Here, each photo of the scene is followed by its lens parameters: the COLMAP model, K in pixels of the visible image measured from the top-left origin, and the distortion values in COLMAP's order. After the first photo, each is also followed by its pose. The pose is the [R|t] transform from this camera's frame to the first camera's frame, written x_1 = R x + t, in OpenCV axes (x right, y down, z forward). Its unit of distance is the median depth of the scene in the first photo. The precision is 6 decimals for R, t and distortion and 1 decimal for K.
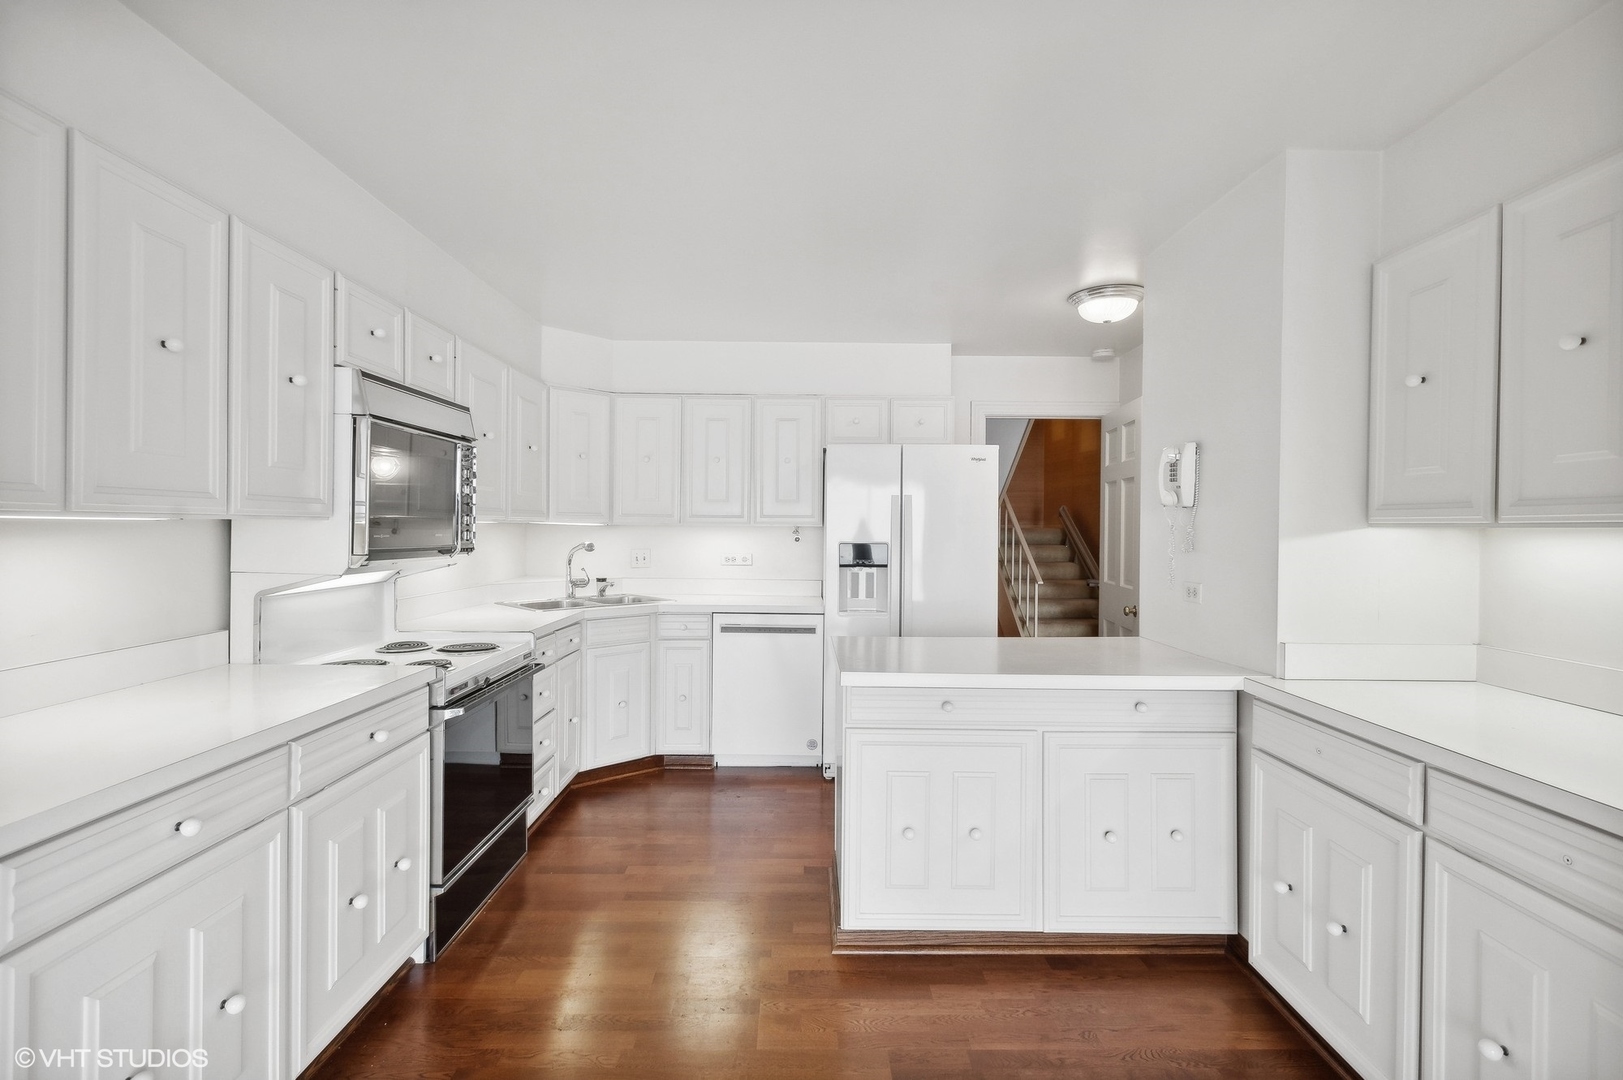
lens RADIAL K [[754.3, 0, 809.3], [0, 754.3, 532.9], [0, 0, 1]] dist [0.014486, 0.000189]
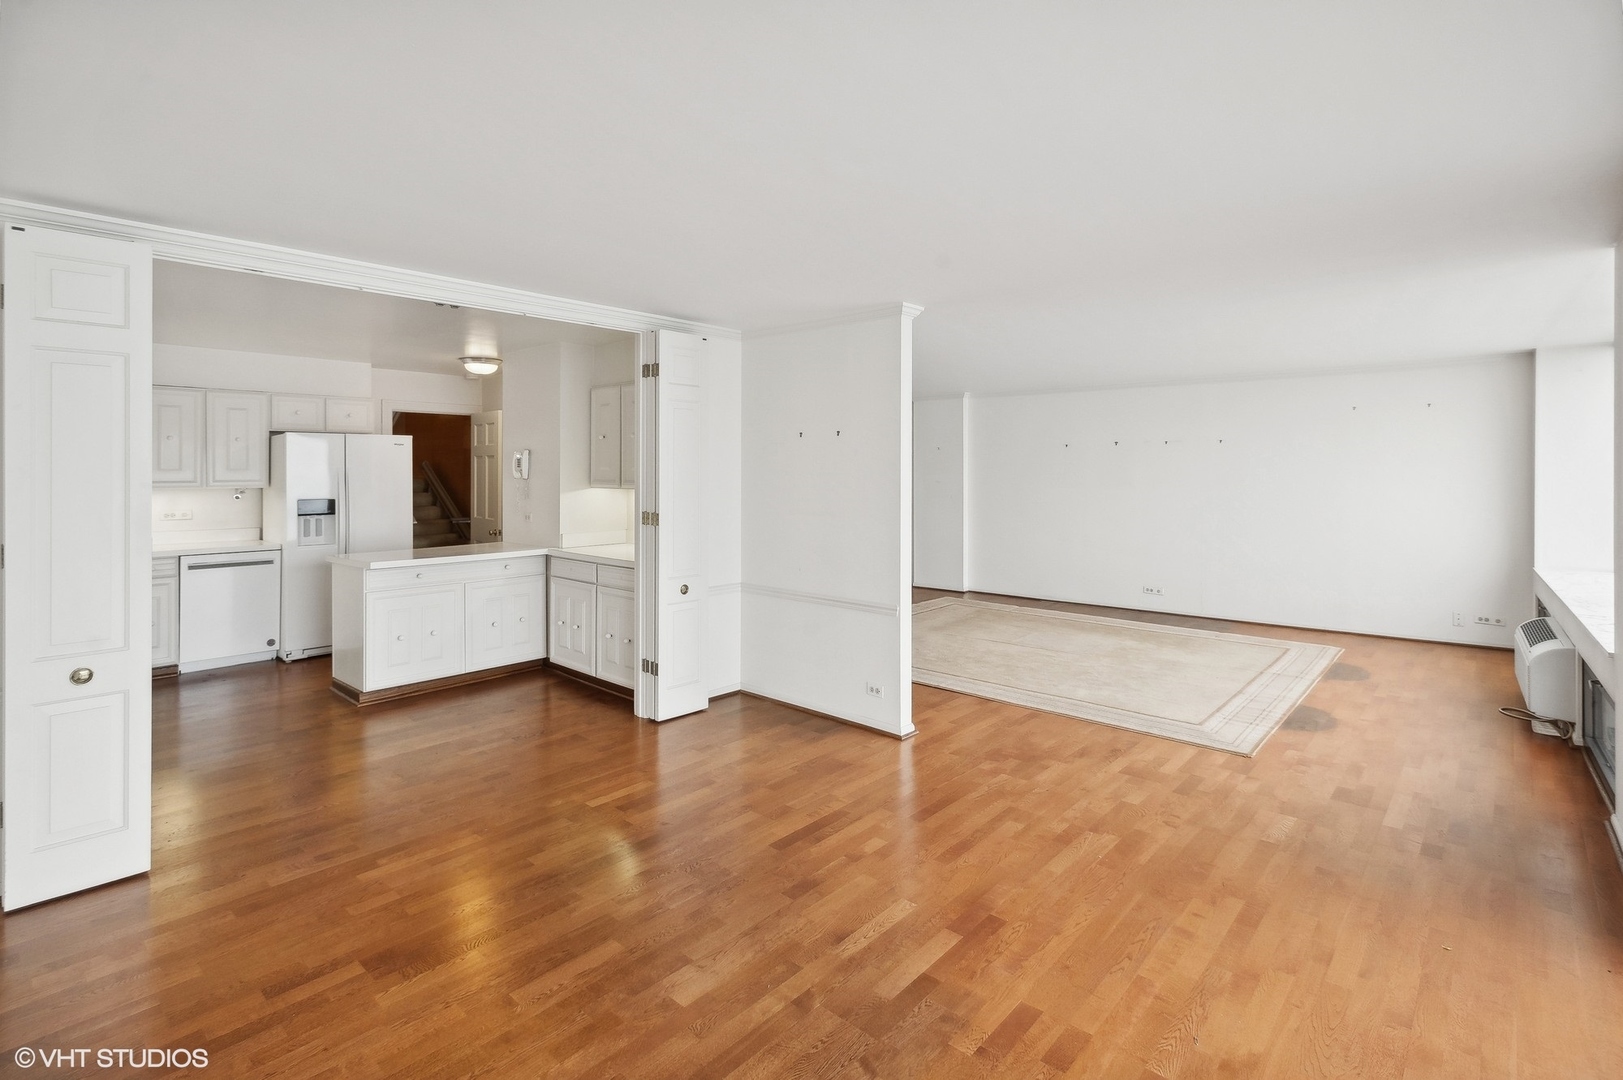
lens RADIAL K [[754.3, 0, 810.6], [0, 754.3, 463.2], [0, 0, 1]] dist [0.014486, 0.000189]
pose [[0.668965, -0.002618, 0.743290, -0.392544], [0.011205, 0.999916, -0.006563, -0.036744], [-0.743210, 0.012719, 0.668938, -0.738207]]
